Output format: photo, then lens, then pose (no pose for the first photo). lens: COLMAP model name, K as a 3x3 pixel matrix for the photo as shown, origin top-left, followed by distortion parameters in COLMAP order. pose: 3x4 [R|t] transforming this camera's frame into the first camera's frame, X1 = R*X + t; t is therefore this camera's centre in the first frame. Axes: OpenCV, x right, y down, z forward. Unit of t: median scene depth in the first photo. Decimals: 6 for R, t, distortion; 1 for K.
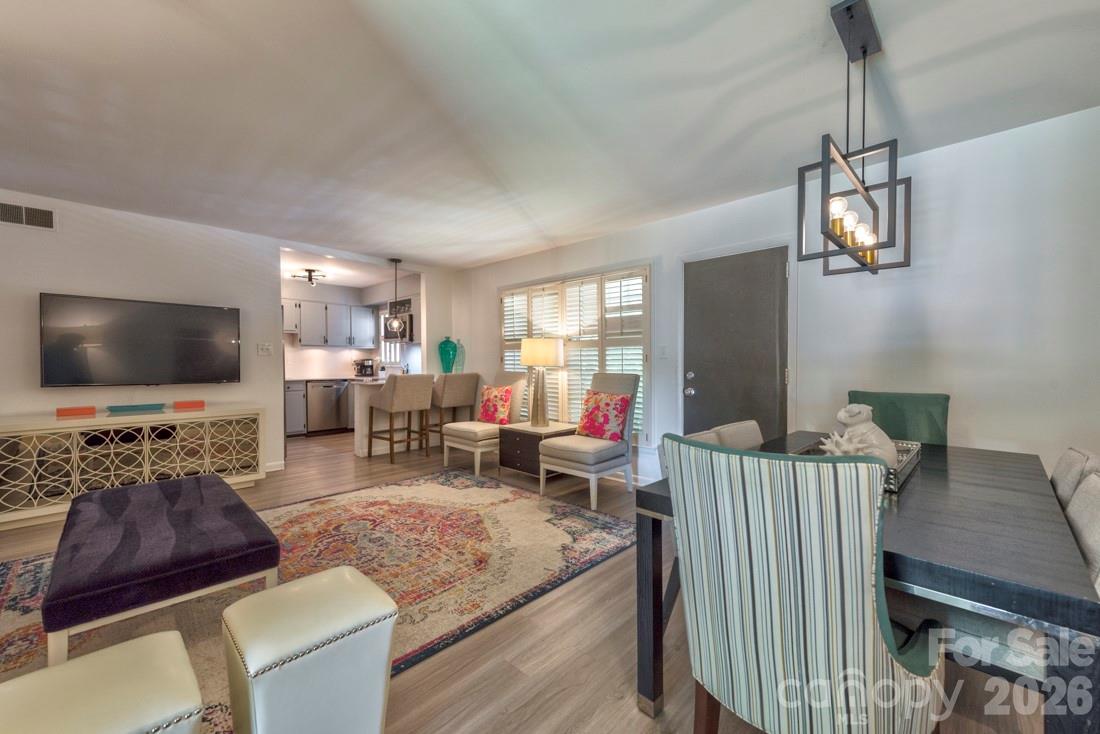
lens RADIAL K [[427.2, 0, 548.0], [0, 427.2, 367.1], [0, 0, 1]] dist [0.014869, -0.006888]
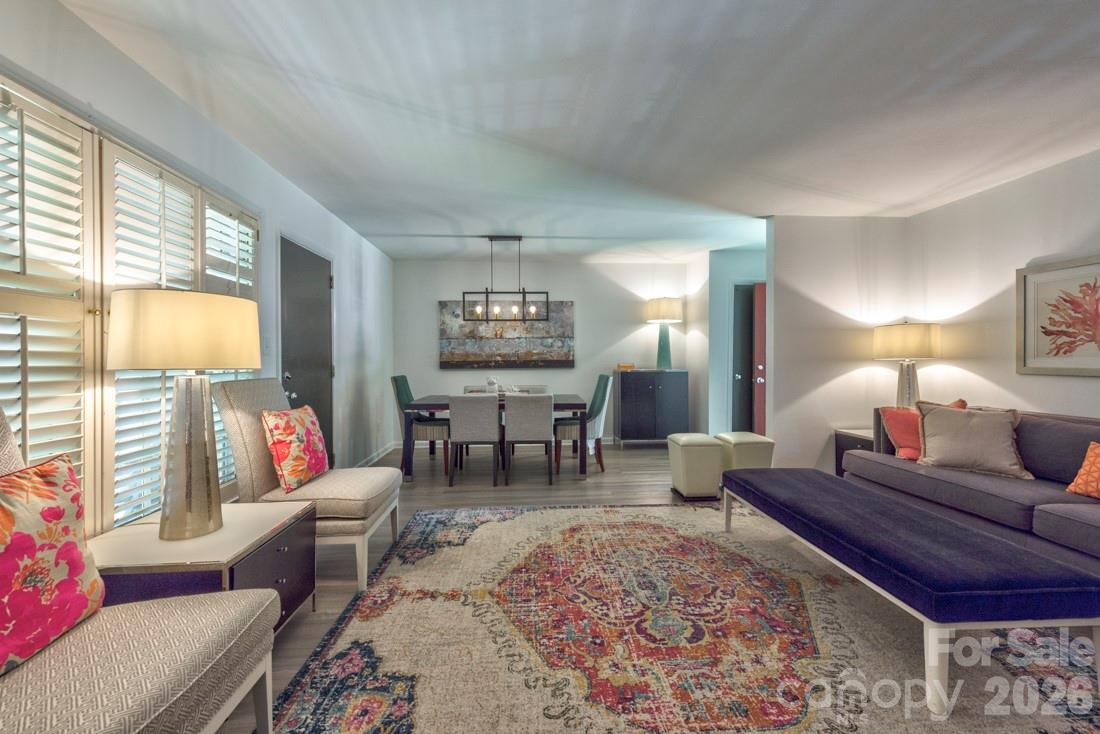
lens RADIAL K [[431.2, 0, 549.6], [0, 431.2, 362.1], [0, 0, 1]] dist [0.002261, 0.000222]
pose [[-0.737910, -0.003000, 0.674892, -0.770030], [0.010982, 0.999804, 0.016451, -0.019450], [-0.674810, 0.019550, -0.737733, 1.631256]]
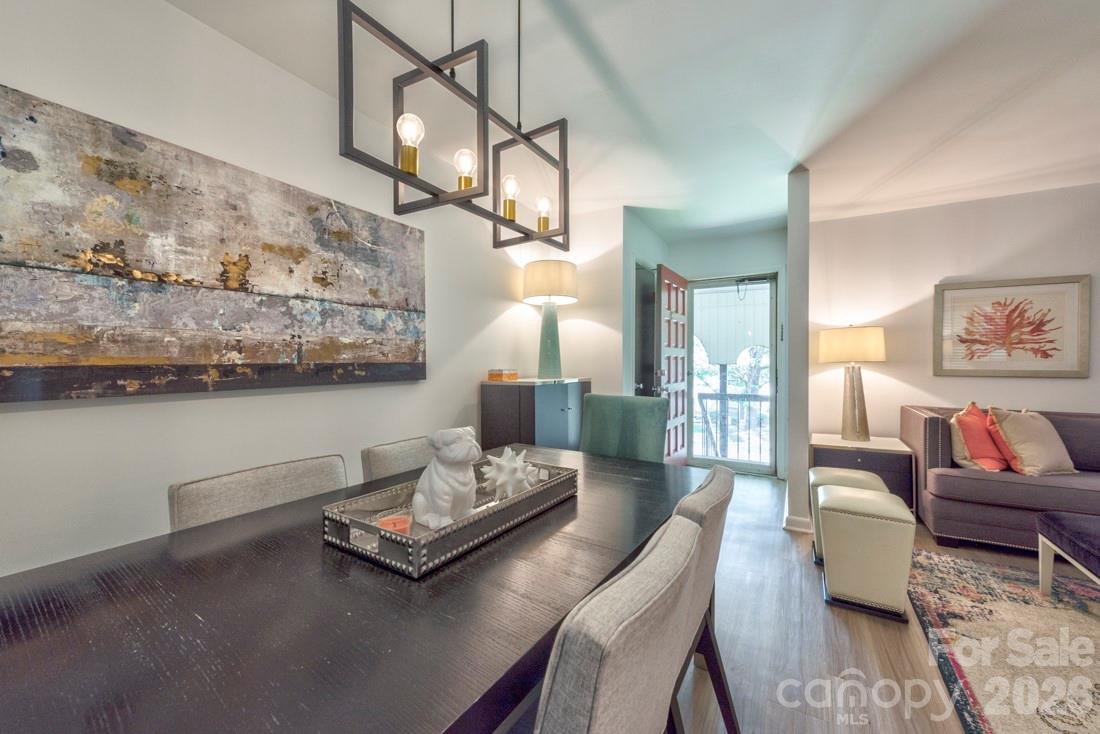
lens RADIAL K [[431.2, 0, 549.6], [0, 431.2, 362.1], [0, 0, 1]] dist [0.002261, 0.000222]
pose [[-0.974366, -0.000909, -0.224965, 0.447303], [-0.003373, 0.999938, 0.010572, -0.007597], [0.224942, 0.011060, -0.974309, 1.005172]]
